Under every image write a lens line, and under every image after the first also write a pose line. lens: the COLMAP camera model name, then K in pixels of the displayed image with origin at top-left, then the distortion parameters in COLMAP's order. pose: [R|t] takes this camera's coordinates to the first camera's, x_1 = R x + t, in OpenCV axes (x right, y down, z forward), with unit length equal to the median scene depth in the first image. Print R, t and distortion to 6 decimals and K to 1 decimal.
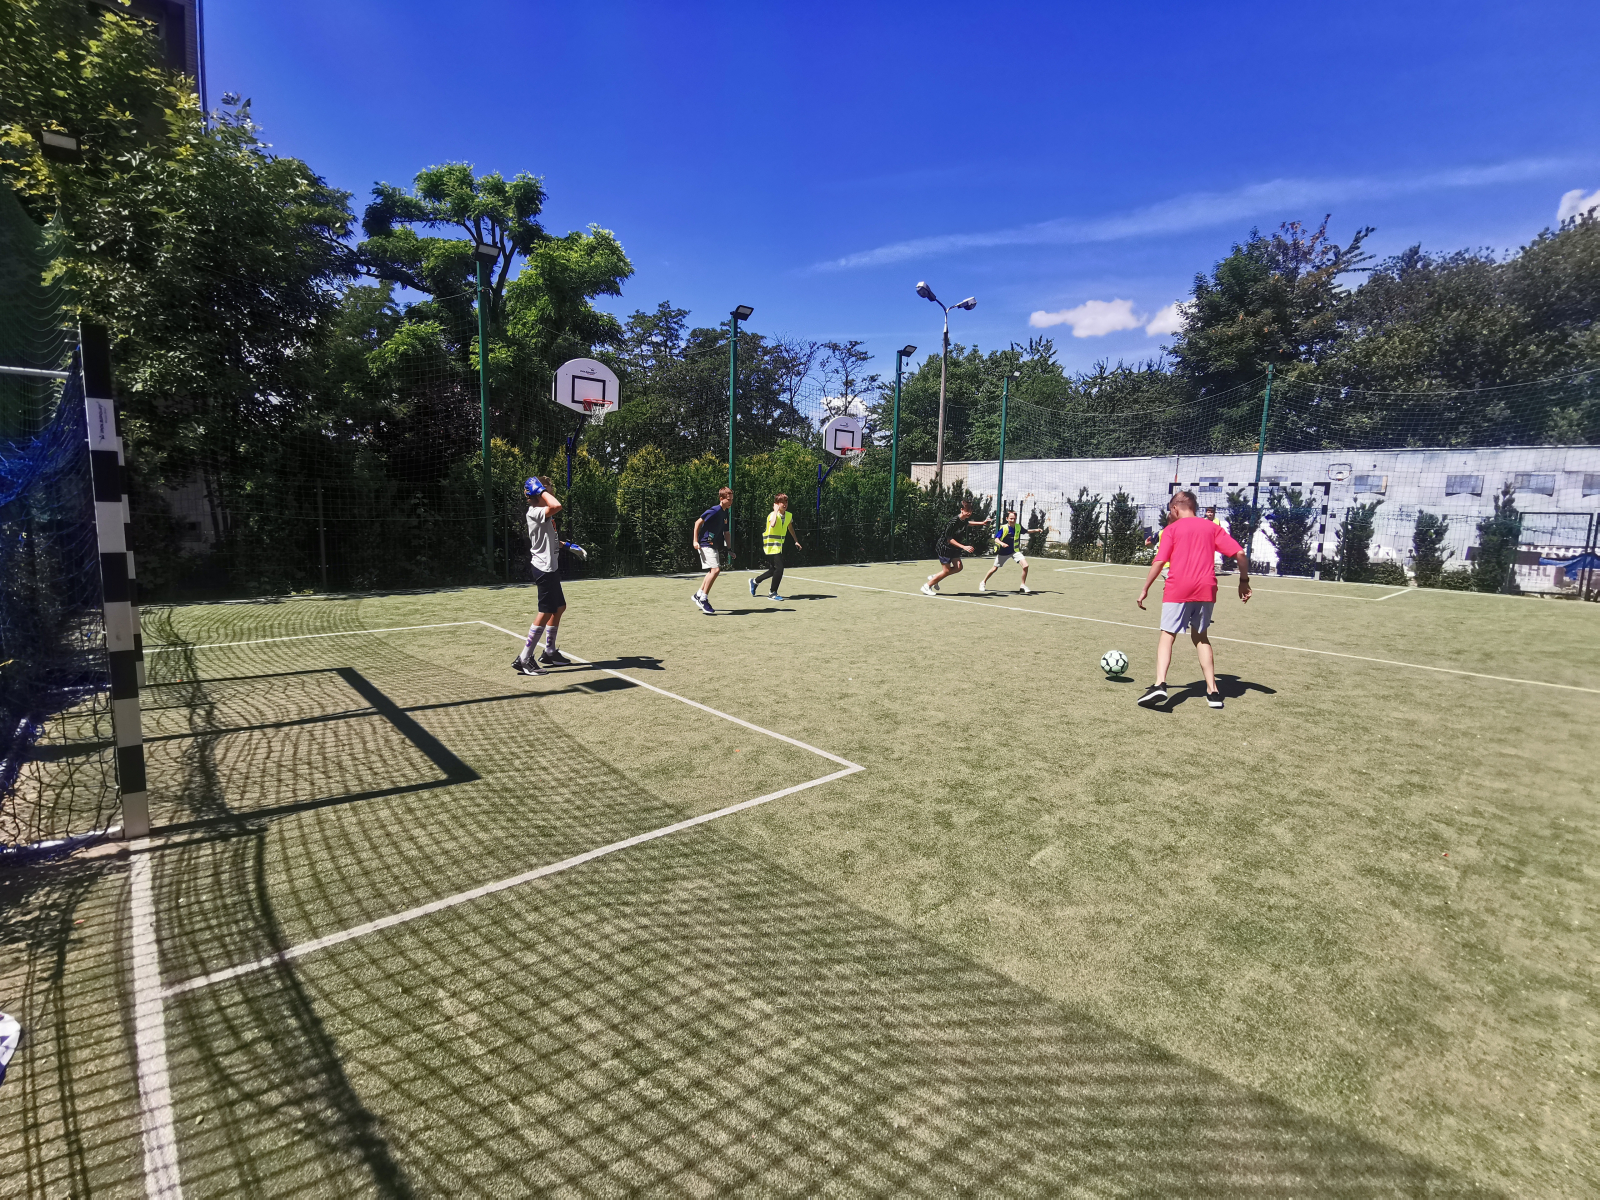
lens RADIAL K [[740.7, 0, 795.4], [0, 740.7, 604.8], [0, 0, 1]] dist [0.017122, -0.005509]
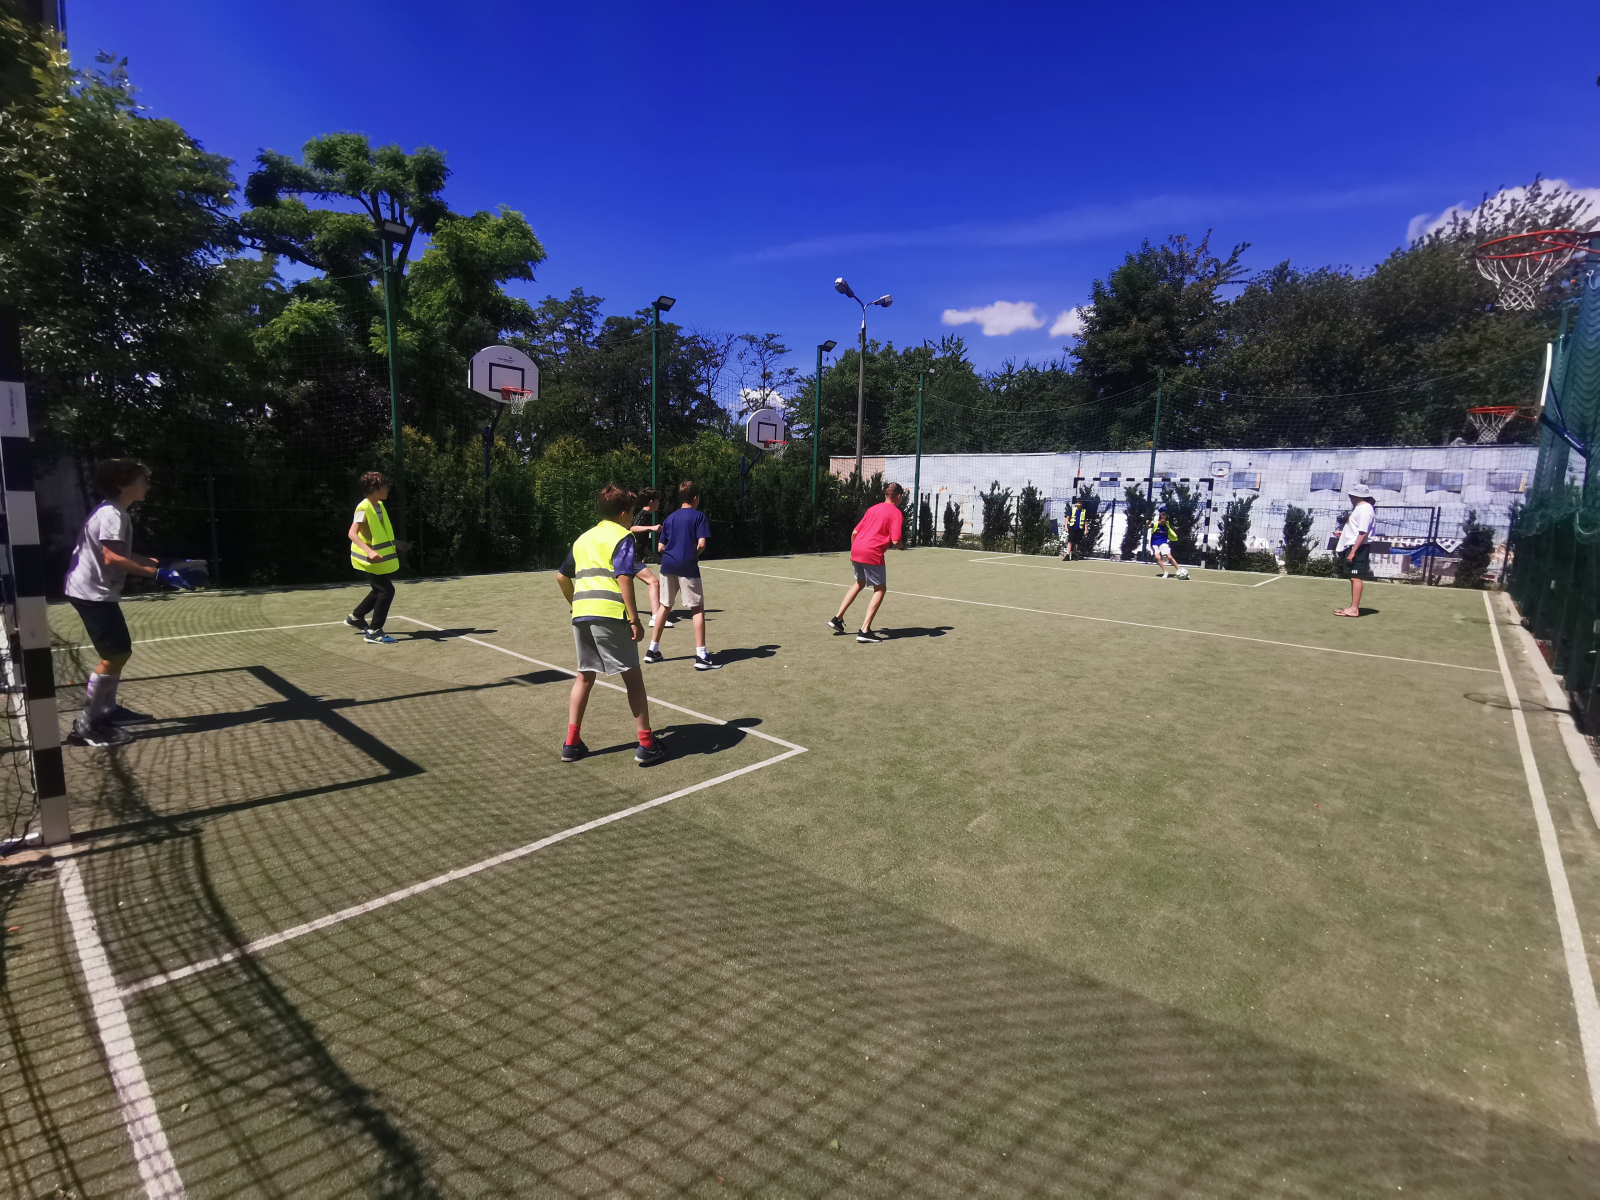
lens RADIAL K [[740.7, 0, 796.5], [0, 740.7, 603.2], [0, 0, 1]] dist [0.017122, -0.005509]
pose [[0.993639, -0.011729, 0.111997, -0.020702], [0.010862, 0.999906, 0.008351, 0.003027], [-0.112085, -0.007082, 0.993673, -0.019884]]
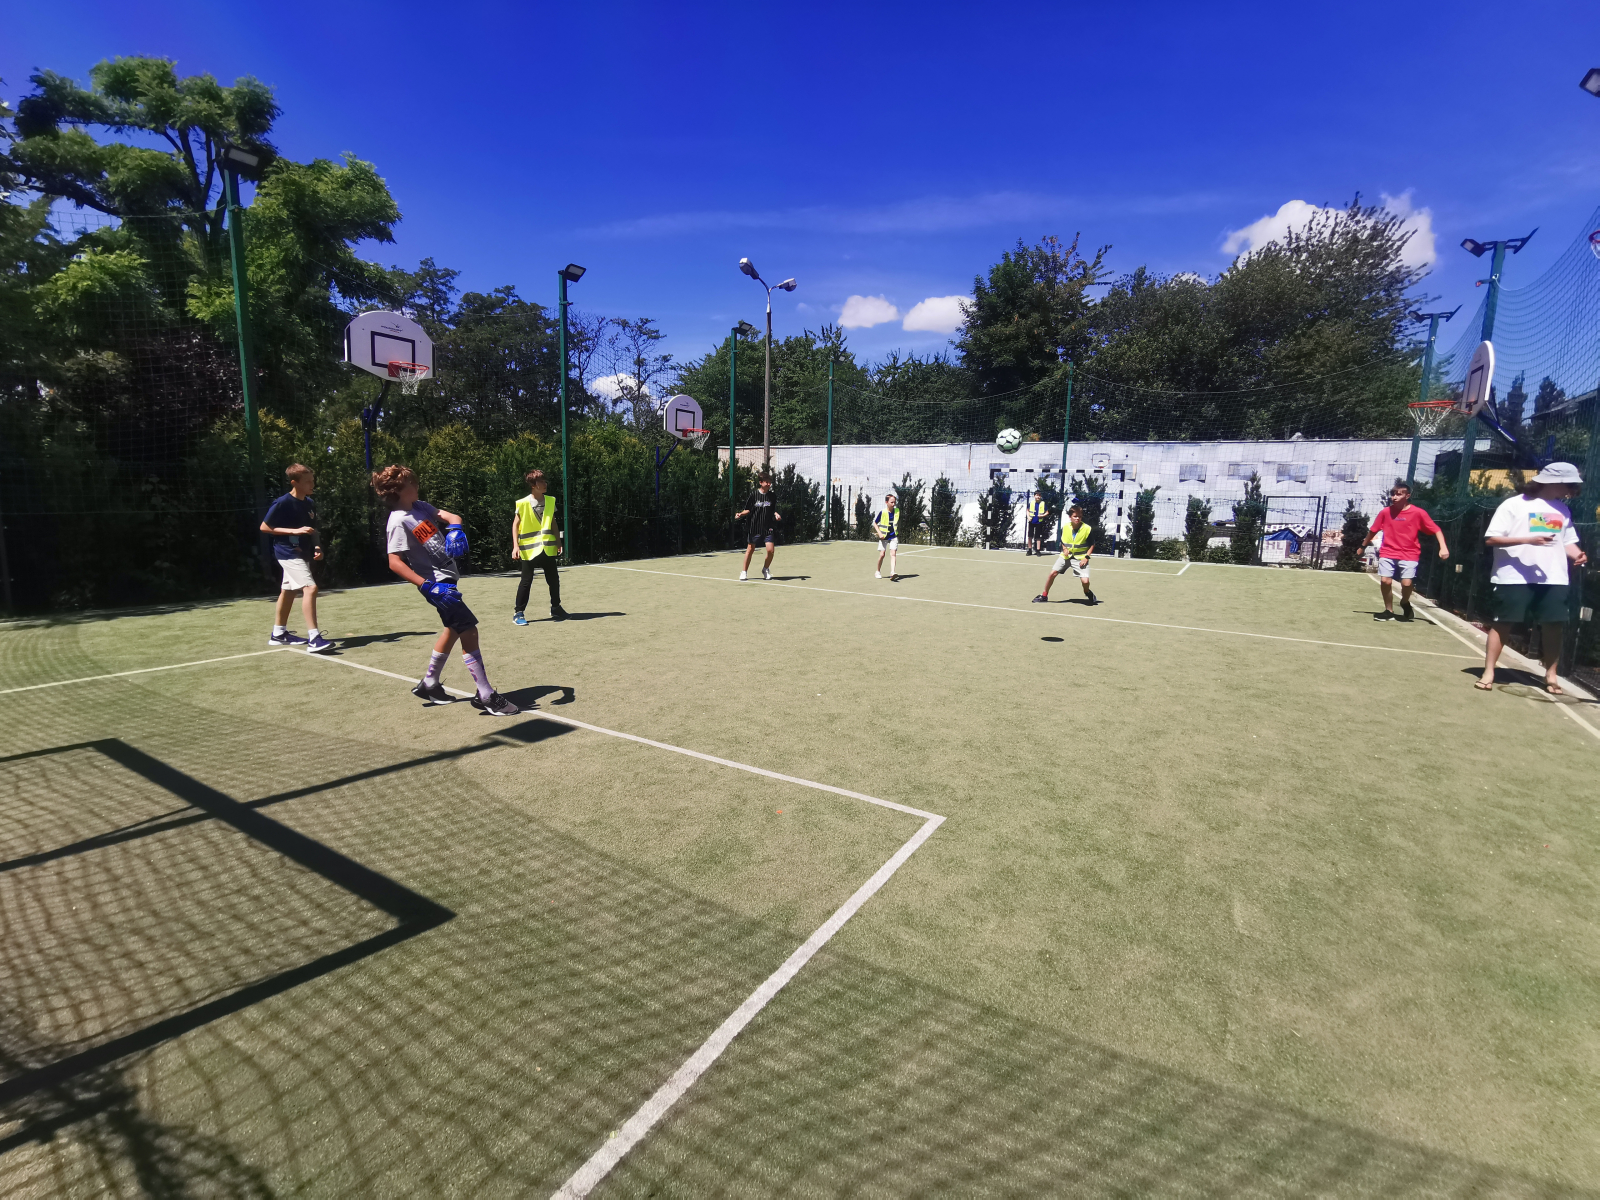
lens RADIAL K [[740.7, 0, 788.8], [0, 740.7, 592.2], [0, 0, 1]] dist [0.017122, -0.005509]
pose [[0.957851, -0.041283, 0.284284, -0.164279], [0.039894, 0.999147, 0.010678, -0.024707], [-0.284483, 0.001114, 0.958681, 0.145116]]
